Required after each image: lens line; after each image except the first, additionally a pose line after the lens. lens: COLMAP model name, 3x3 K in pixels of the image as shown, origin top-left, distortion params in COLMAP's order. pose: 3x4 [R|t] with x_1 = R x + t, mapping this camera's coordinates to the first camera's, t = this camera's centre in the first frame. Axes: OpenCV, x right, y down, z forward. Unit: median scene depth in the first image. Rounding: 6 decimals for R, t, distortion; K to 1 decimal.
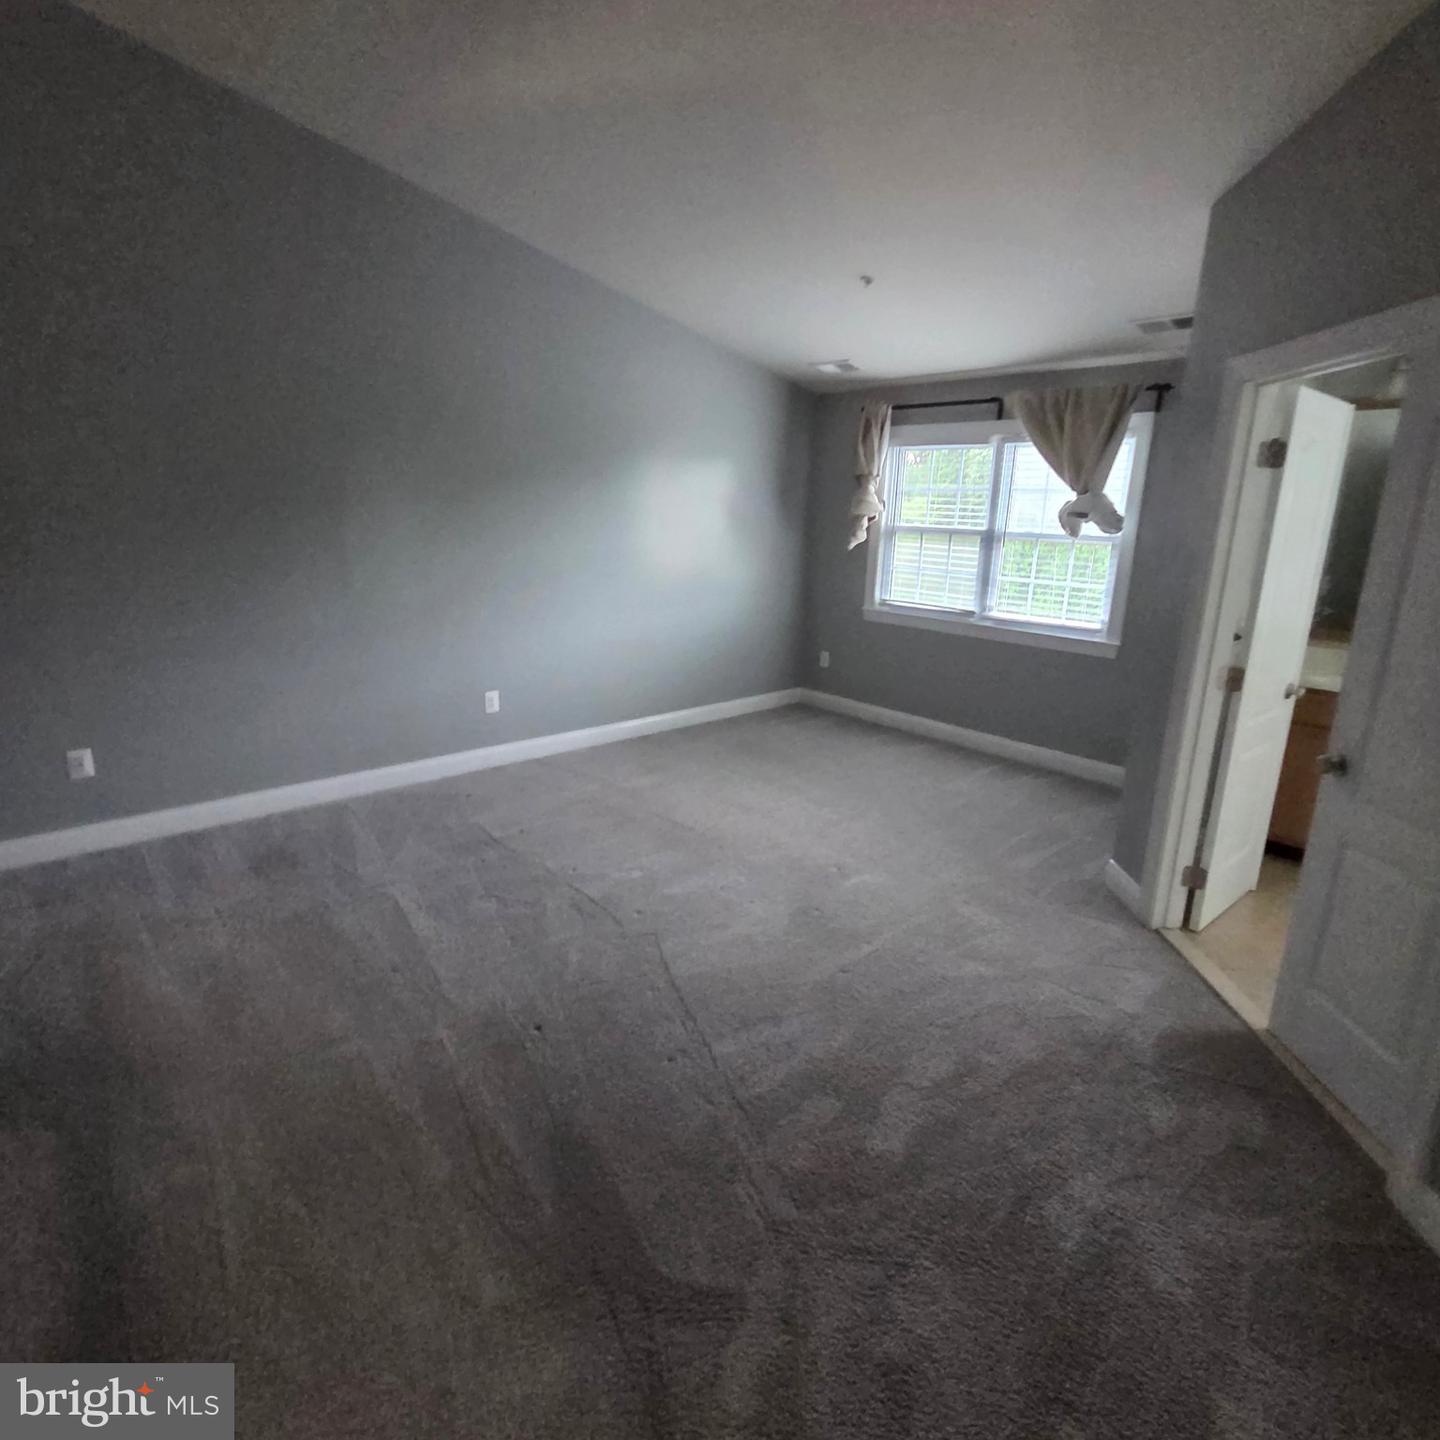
lens RADIAL K [[792.5, 0, 727.5], [0, 792.5, 705.5], [0, 0, 1]] dist [0.002798, -0.004986]
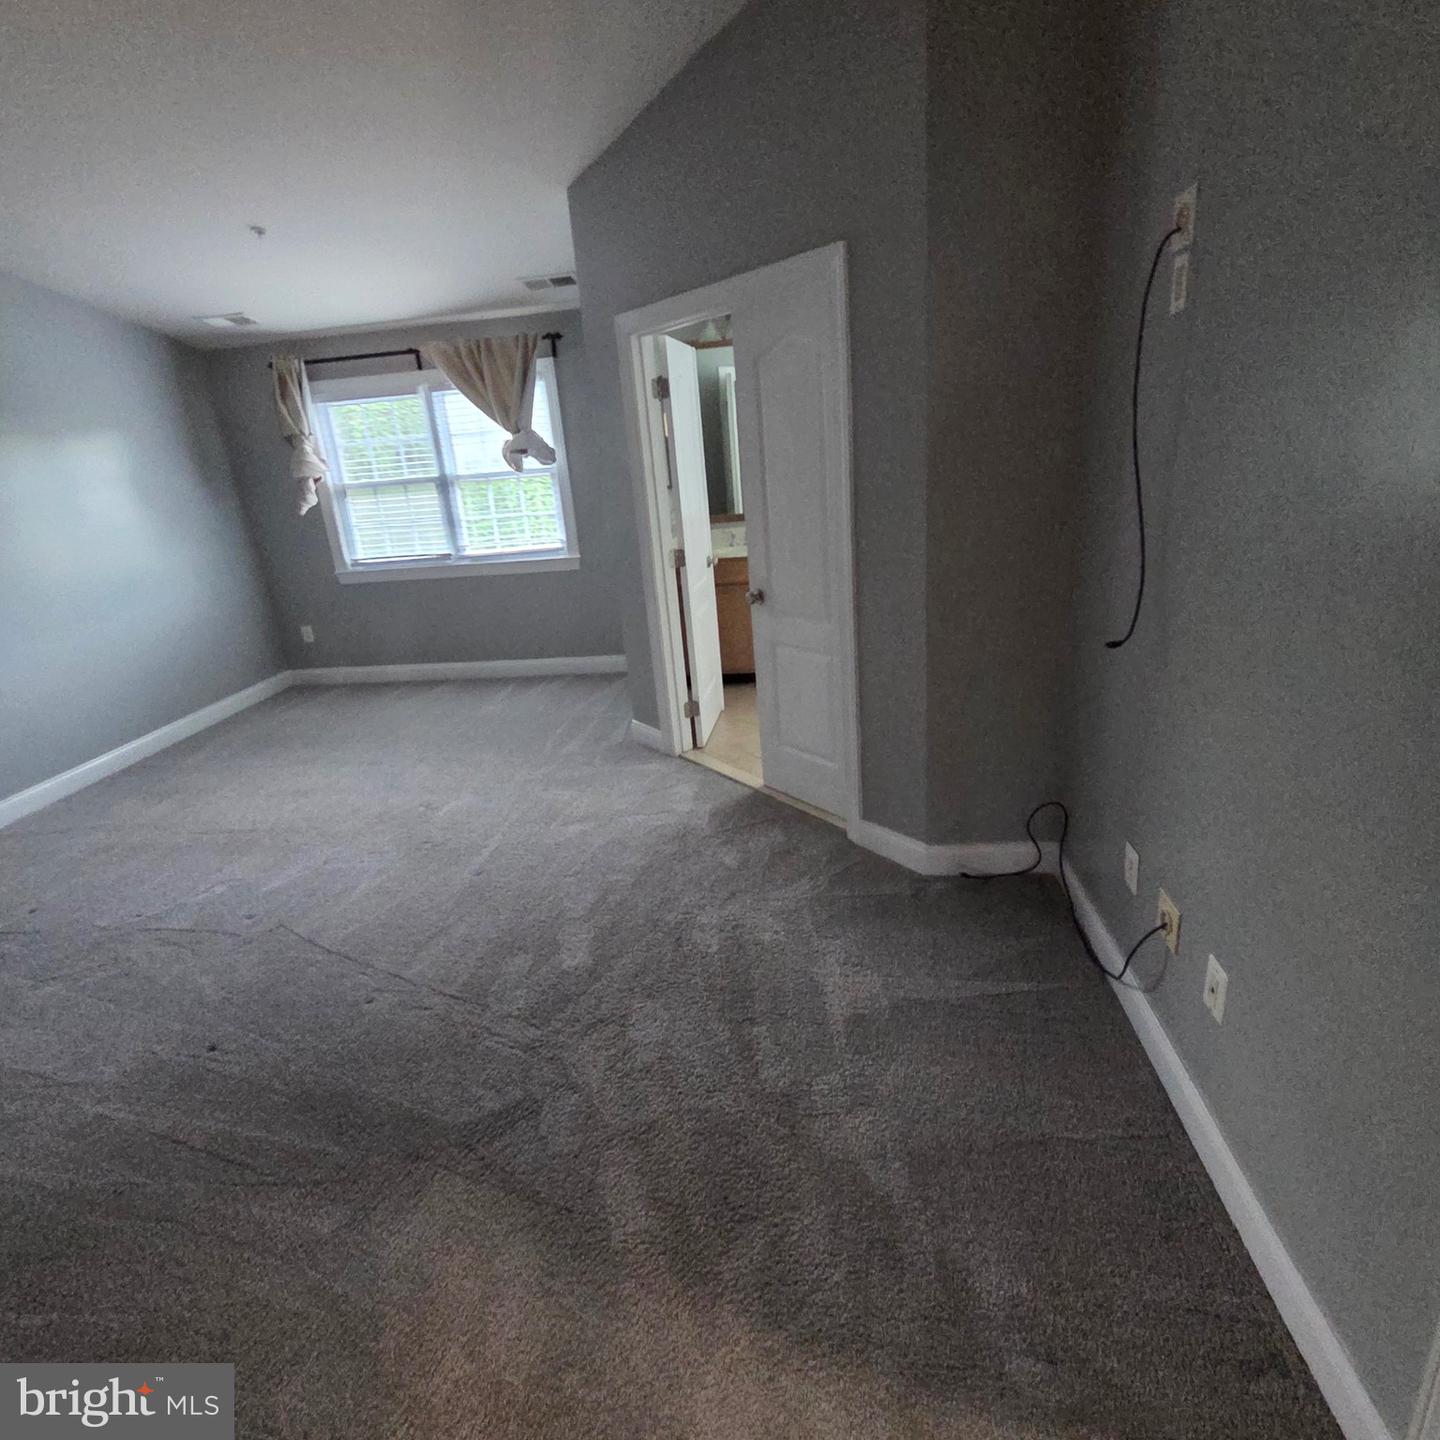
lens RADIAL K [[792.5, 0, 709.6], [0, 792.5, 717.6], [0, 0, 1]] dist [0.002798, -0.004986]
pose [[0.763472, -0.300521, 0.571663, -0.152876], [0.257780, 0.953377, 0.156914, 0.023114], [-0.592166, 0.027564, 0.805344, -0.100158]]
